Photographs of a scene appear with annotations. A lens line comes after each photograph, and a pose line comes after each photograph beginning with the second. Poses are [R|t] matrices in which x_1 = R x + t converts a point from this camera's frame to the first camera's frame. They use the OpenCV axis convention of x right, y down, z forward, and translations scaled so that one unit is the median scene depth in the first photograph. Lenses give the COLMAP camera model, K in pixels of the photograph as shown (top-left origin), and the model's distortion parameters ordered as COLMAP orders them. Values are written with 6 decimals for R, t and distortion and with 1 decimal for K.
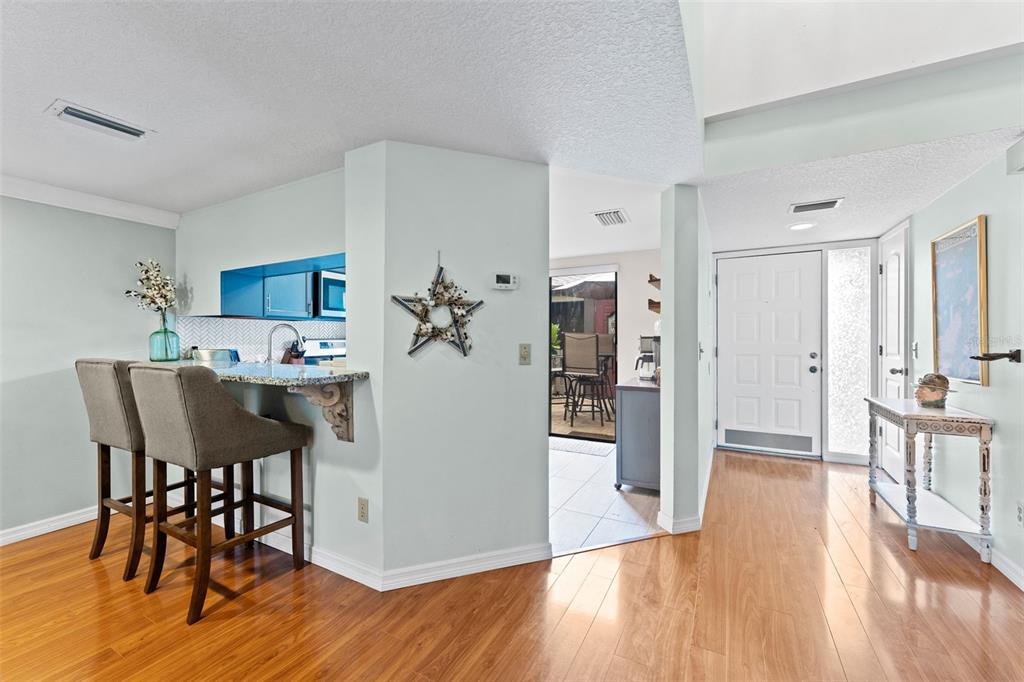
lens RADIAL K [[407.5, 0, 514.4], [0, 407.5, 341.1], [0, 0, 1]] dist [-0.000388, -0.000123]
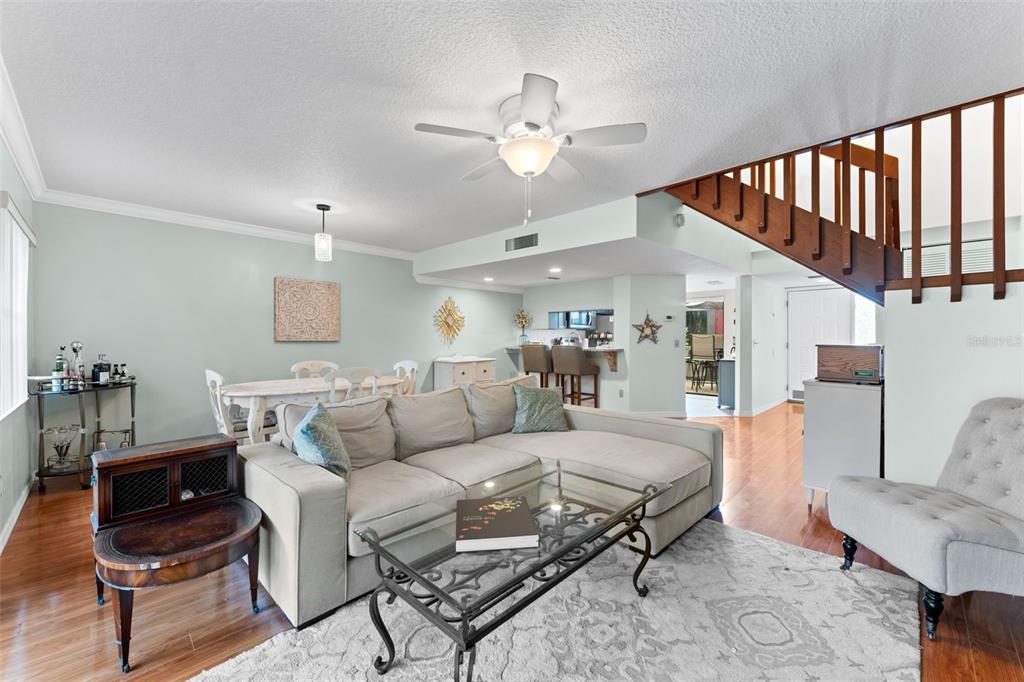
lens RADIAL K [[407.5, 0, 512.6], [0, 407.5, 338.5], [0, 0, 1]] dist [-0.000388, -0.000123]
pose [[0.958068, -0.000818, -0.286540, -0.214988], [-0.000226, 0.999993, -0.003610, 0.007108], [0.286541, 0.003524, 0.958061, -1.716684]]
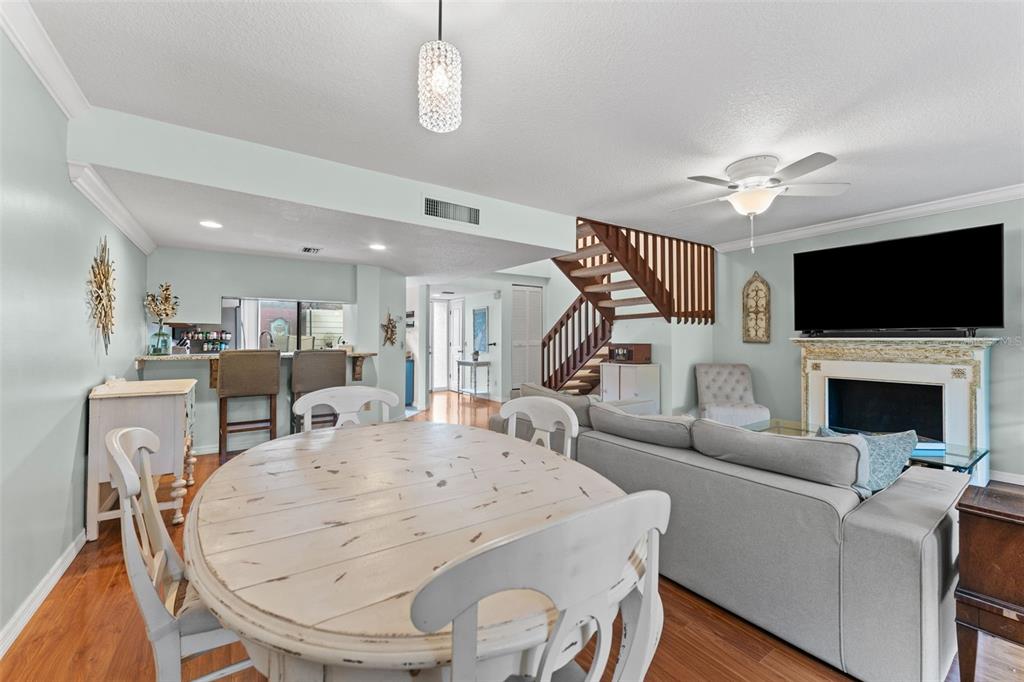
lens RADIAL K [[407.5, 0, 513.9], [0, 407.5, 338.3], [0, 0, 1]] dist [-0.000388, -0.000123]
pose [[0.468533, 0.004183, 0.883436, -1.746517], [0.004747, 0.999962, -0.007253, 0.008271], [-0.883433, 0.007592, 0.468496, -0.820298]]
